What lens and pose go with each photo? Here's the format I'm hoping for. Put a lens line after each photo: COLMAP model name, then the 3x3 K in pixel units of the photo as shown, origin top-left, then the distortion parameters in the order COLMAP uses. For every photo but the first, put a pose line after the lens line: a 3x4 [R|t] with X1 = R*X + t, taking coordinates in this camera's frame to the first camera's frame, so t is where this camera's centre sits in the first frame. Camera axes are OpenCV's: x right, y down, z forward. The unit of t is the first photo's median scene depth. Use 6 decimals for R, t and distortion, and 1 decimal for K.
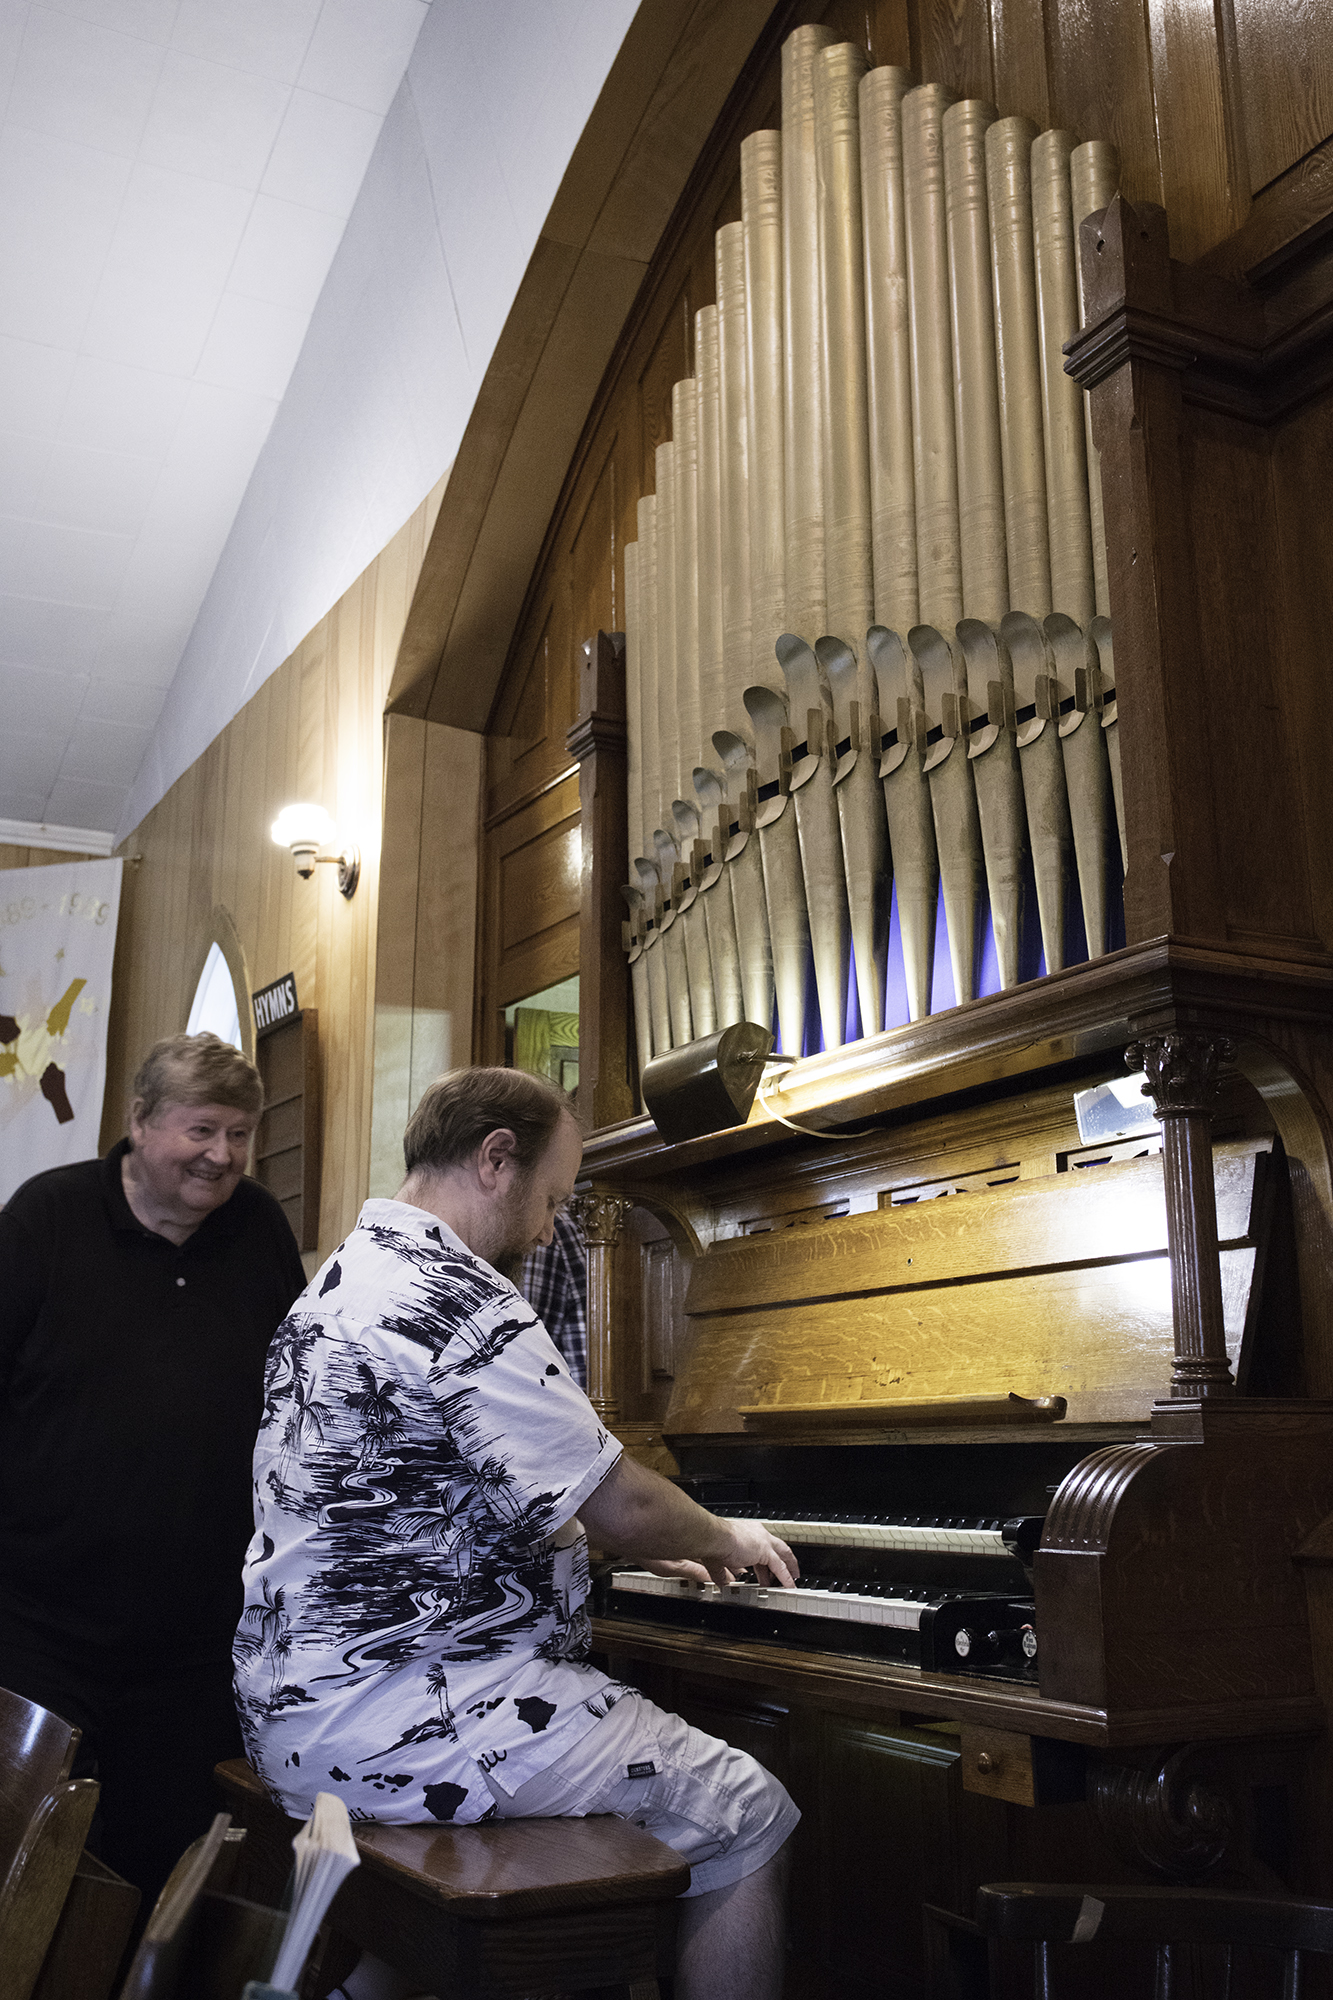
lens RADIAL K [[2019.3, 0, 667.1], [0, 2019.3, 930.1], [0, 0, 1]] dist [-0.010723, 0.108226]
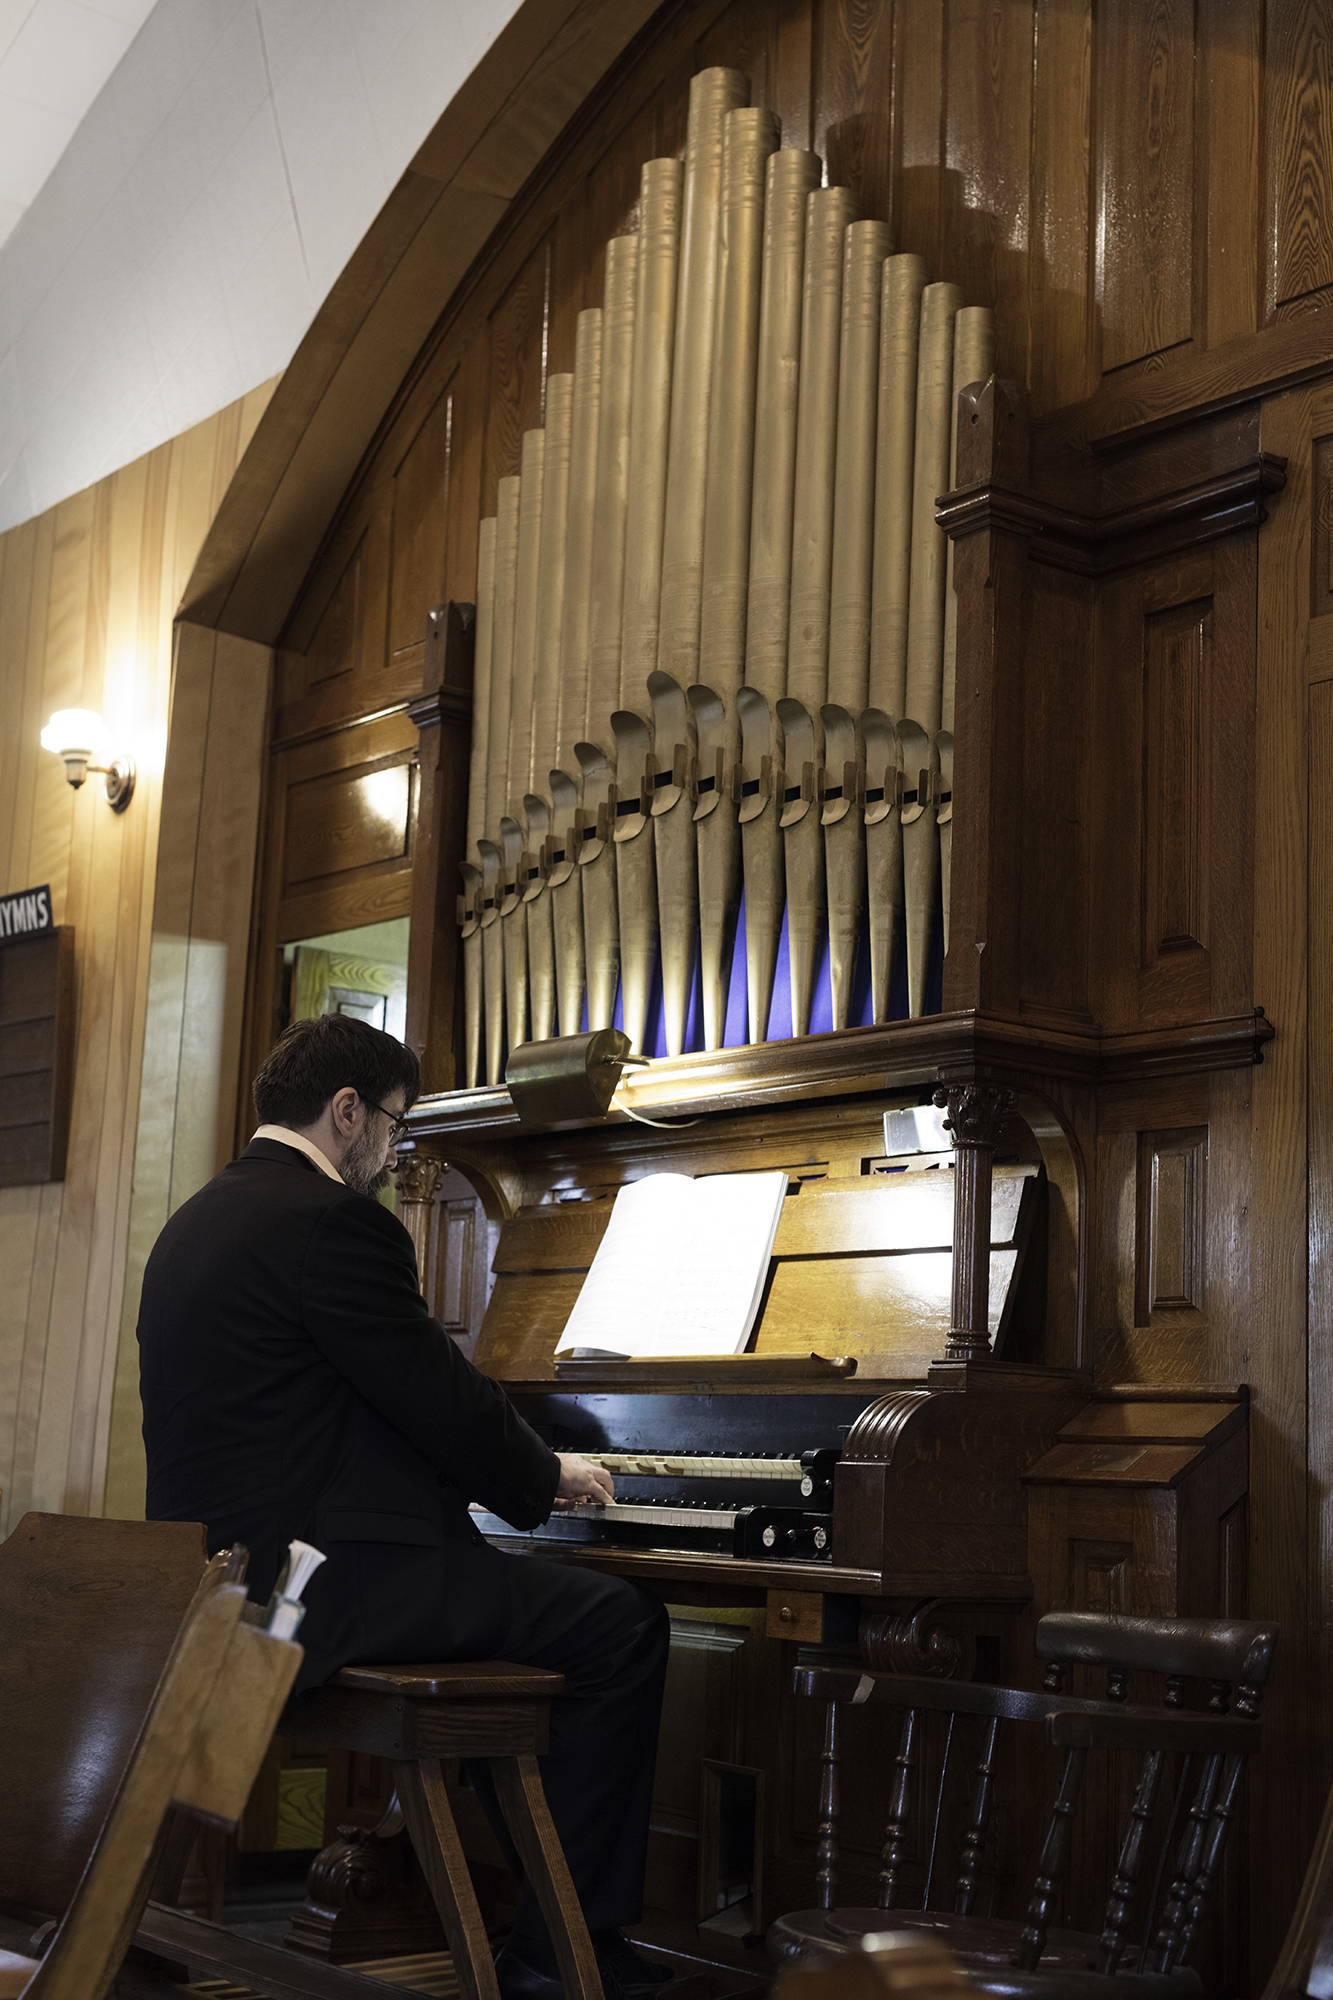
lens RADIAL K [[2987.1, 0, 589.0], [0, 2987.1, 1001.9], [0, 0, 1]] dist [0.083911, -0.004374]
pose [[0.988663, 0.072342, 0.131576, -0.194533], [-0.084784, 0.992184, 0.091555, -0.122201], [-0.123925, -0.101673, 0.987069, -0.672480]]
